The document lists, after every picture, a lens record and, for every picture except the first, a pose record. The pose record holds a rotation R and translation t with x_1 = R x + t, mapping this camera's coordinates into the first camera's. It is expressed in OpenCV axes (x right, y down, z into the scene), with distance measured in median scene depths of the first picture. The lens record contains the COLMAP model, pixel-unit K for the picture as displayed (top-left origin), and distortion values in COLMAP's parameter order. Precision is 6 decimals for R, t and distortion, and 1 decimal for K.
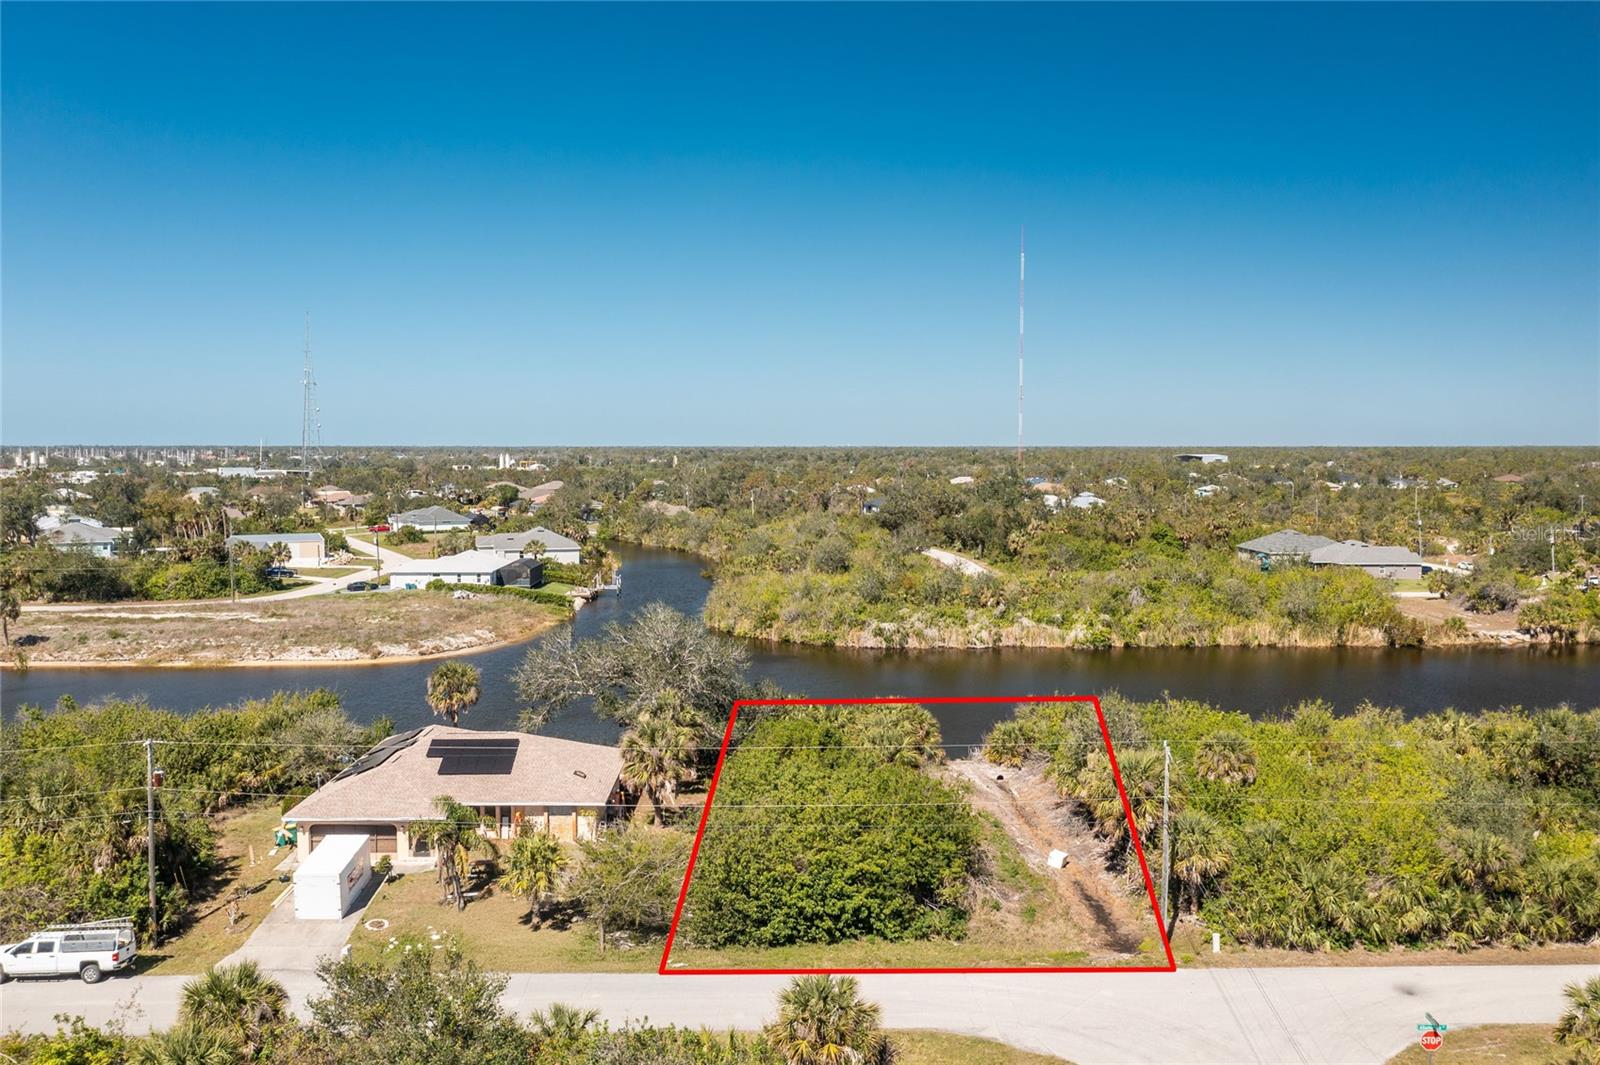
lens RADIAL K [[1317.0, 0, 806.3], [0, 1317.0, 523.2], [0, 0, 1]] dist [0.000278, -0.002352]
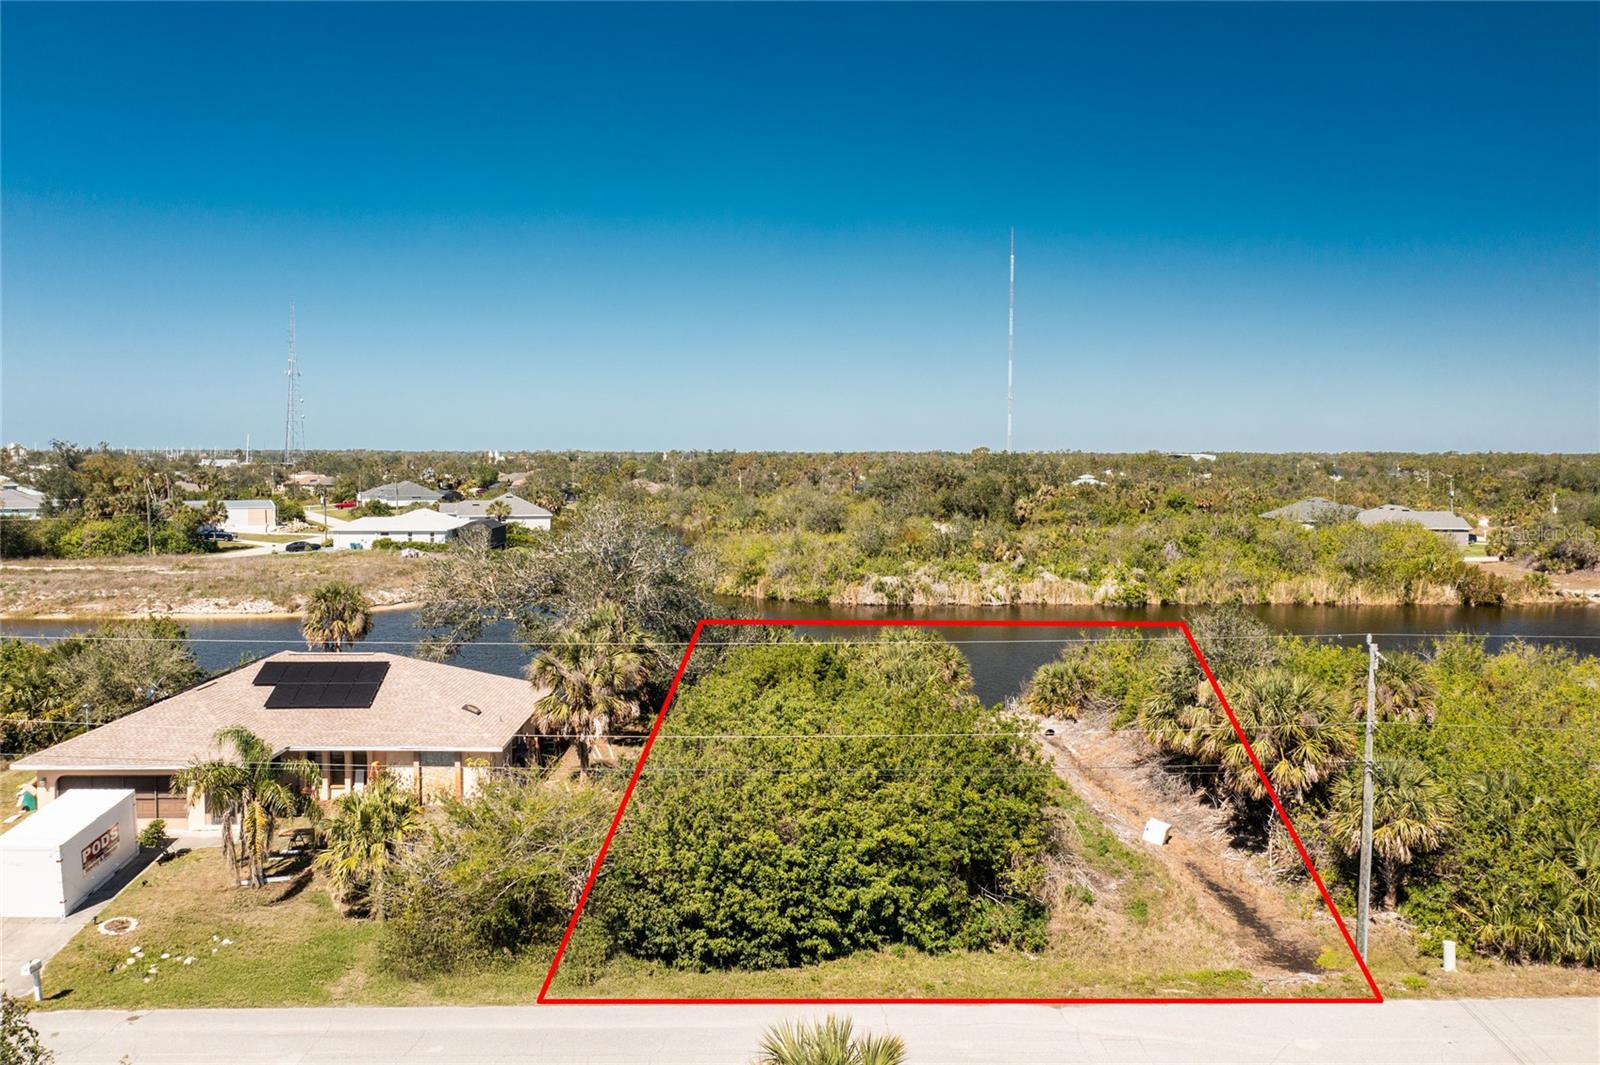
lens RADIAL K [[1280.6, 0, 807.3], [0, 1280.6, 533.7], [0, 0, 1]] dist [-0.002103, -0.002519]
pose [[0.999955, 0.003296, 0.008883, -0.000654], [-0.003310, 0.999993, 0.001523, 0.079509], [-0.008878, -0.001552, 0.999959, 0.266329]]
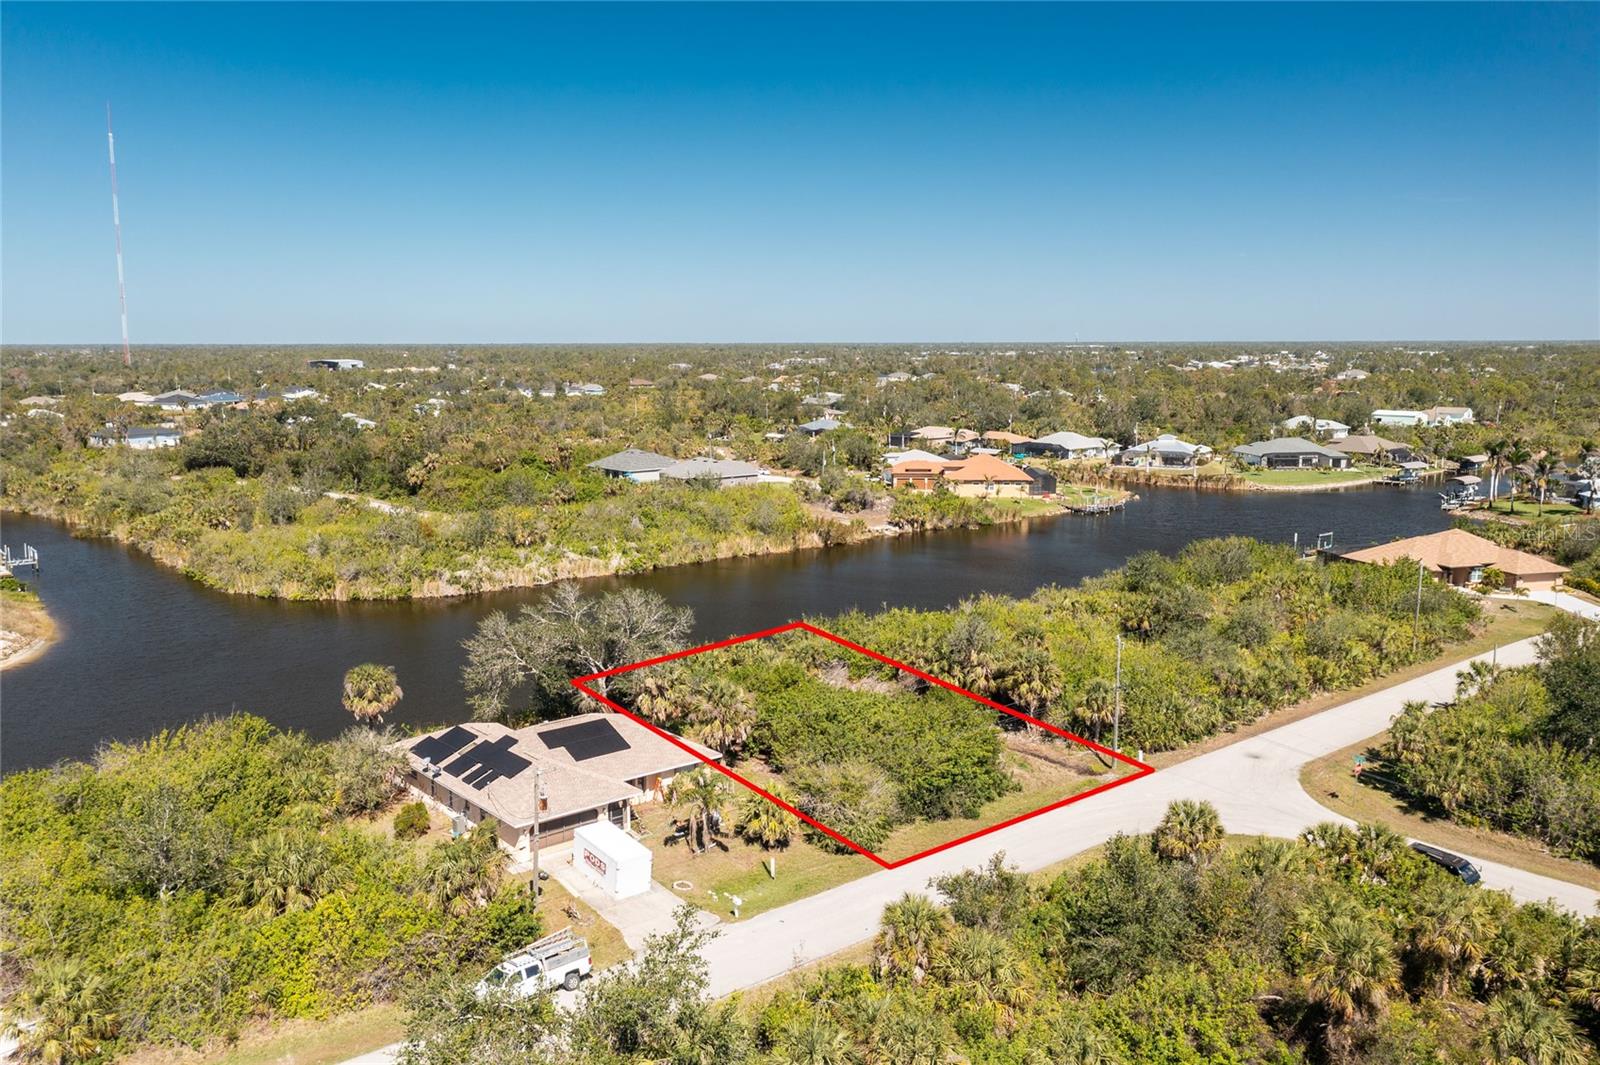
lens RADIAL K [[1317.0, 0, 806.3], [0, 1317.0, 523.2], [0, 0, 1]] dist [0.000278, -0.002352]
pose [[0.770488, -0.087090, 0.631477, -0.662900], [0.036668, 0.995038, 0.092489, -0.083839], [-0.636399, -0.048107, 0.769859, 0.029828]]
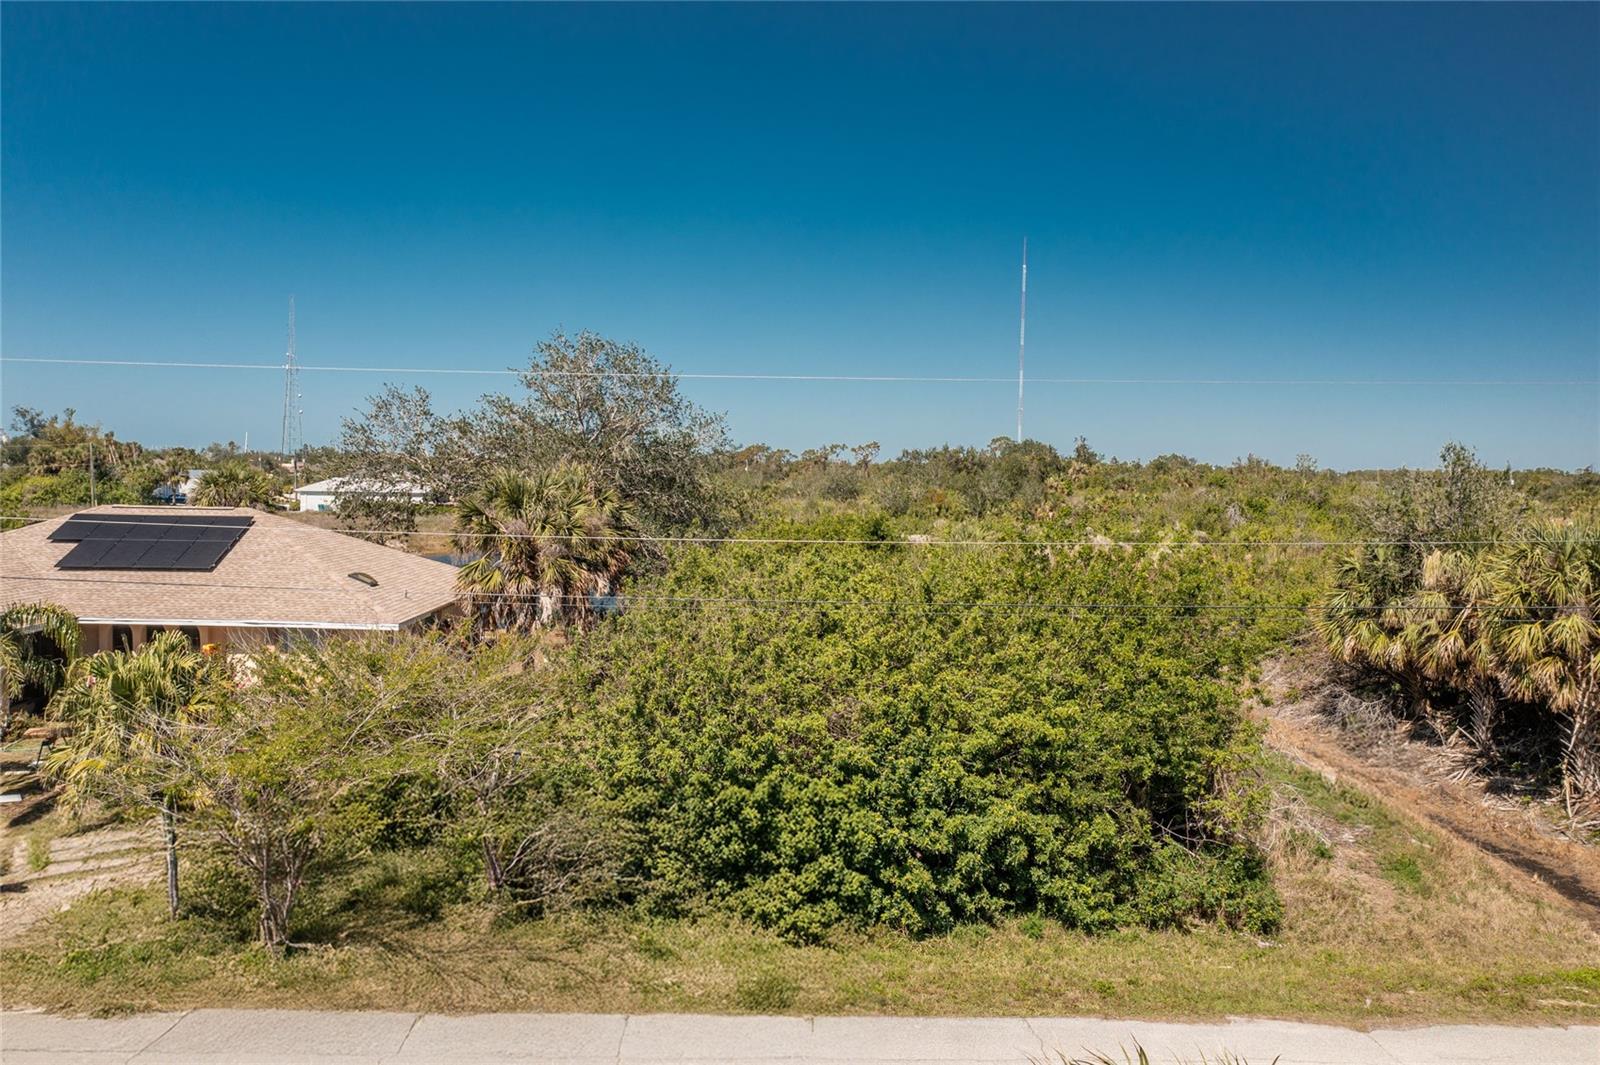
lens RADIAL K [[1277.3, 0, 806.5], [0, 1277.3, 533.9], [0, 0, 1]] dist [-0.000355, 0.001639]
pose [[0.999833, 0.017661, 0.004754, -0.011617], [-0.017602, 0.999771, -0.012196, 0.146526], [-0.004969, 0.012110, 0.999914, 0.444252]]
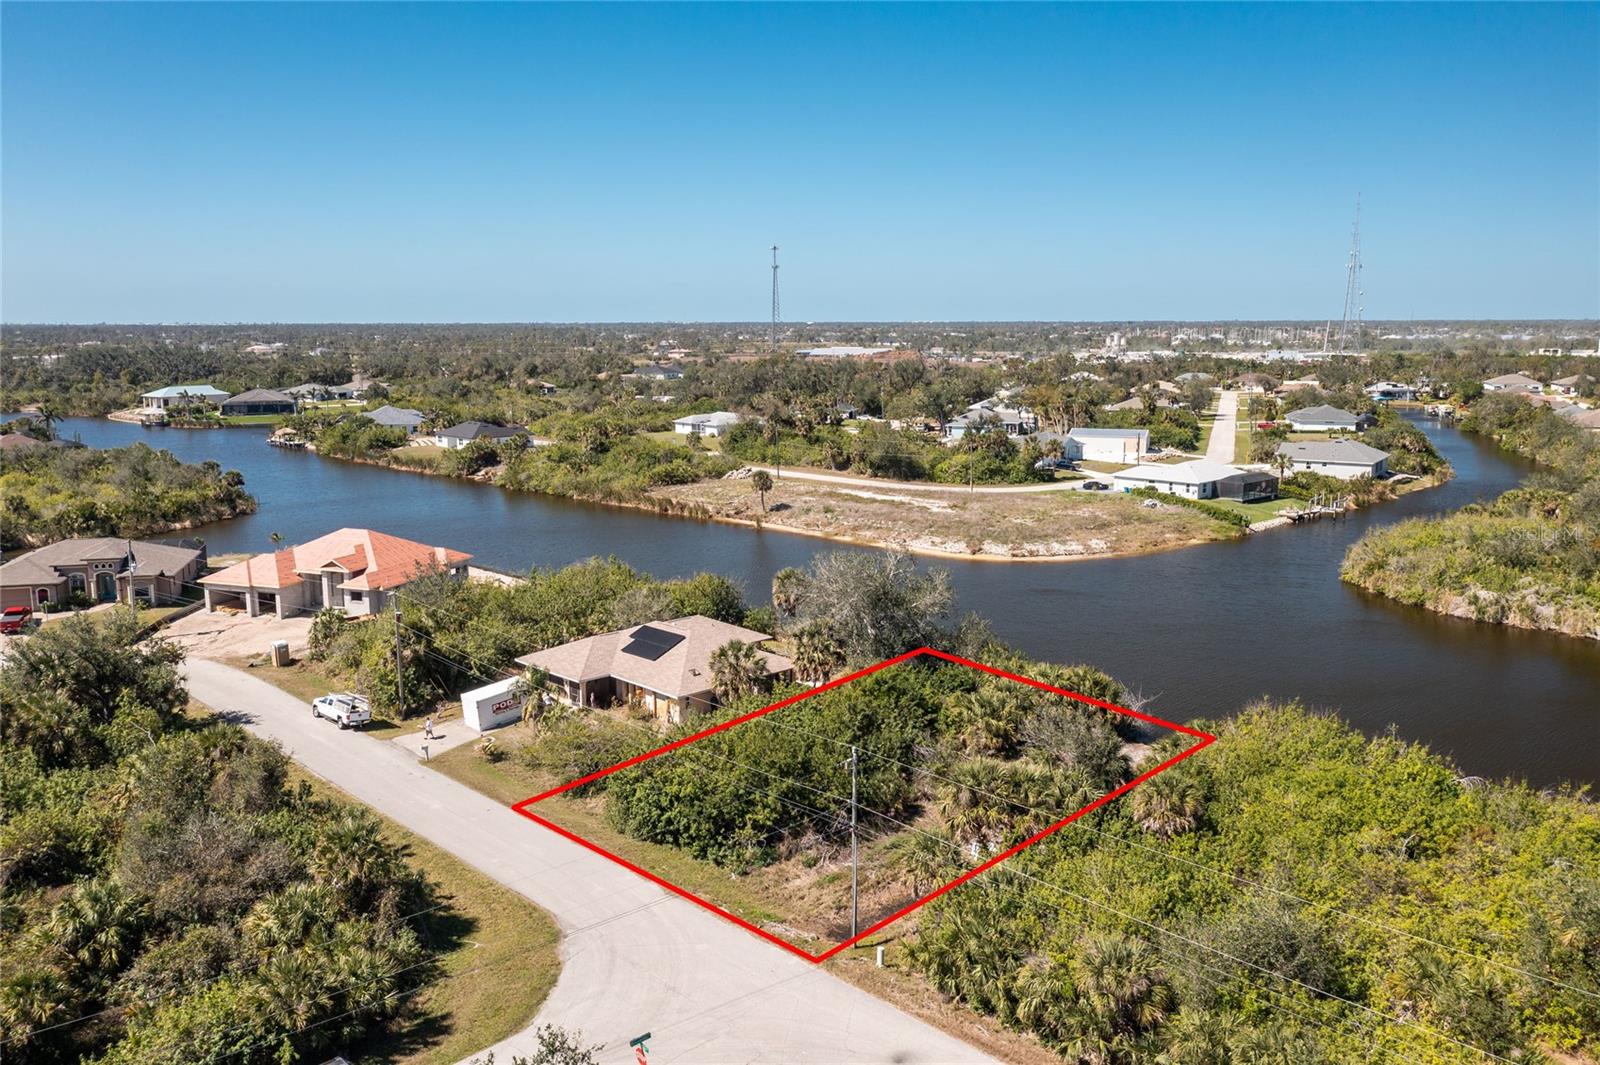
lens RADIAL K [[1317.0, 0, 806.3], [0, 1317.0, 523.2], [0, 0, 1]] dist [0.000278, -0.002352]
pose [[0.671120, 0.110586, -0.733055, 0.648426], [-0.040170, 0.992784, 0.112992, -0.074331], [0.740260, -0.046385, 0.670719, 0.214746]]
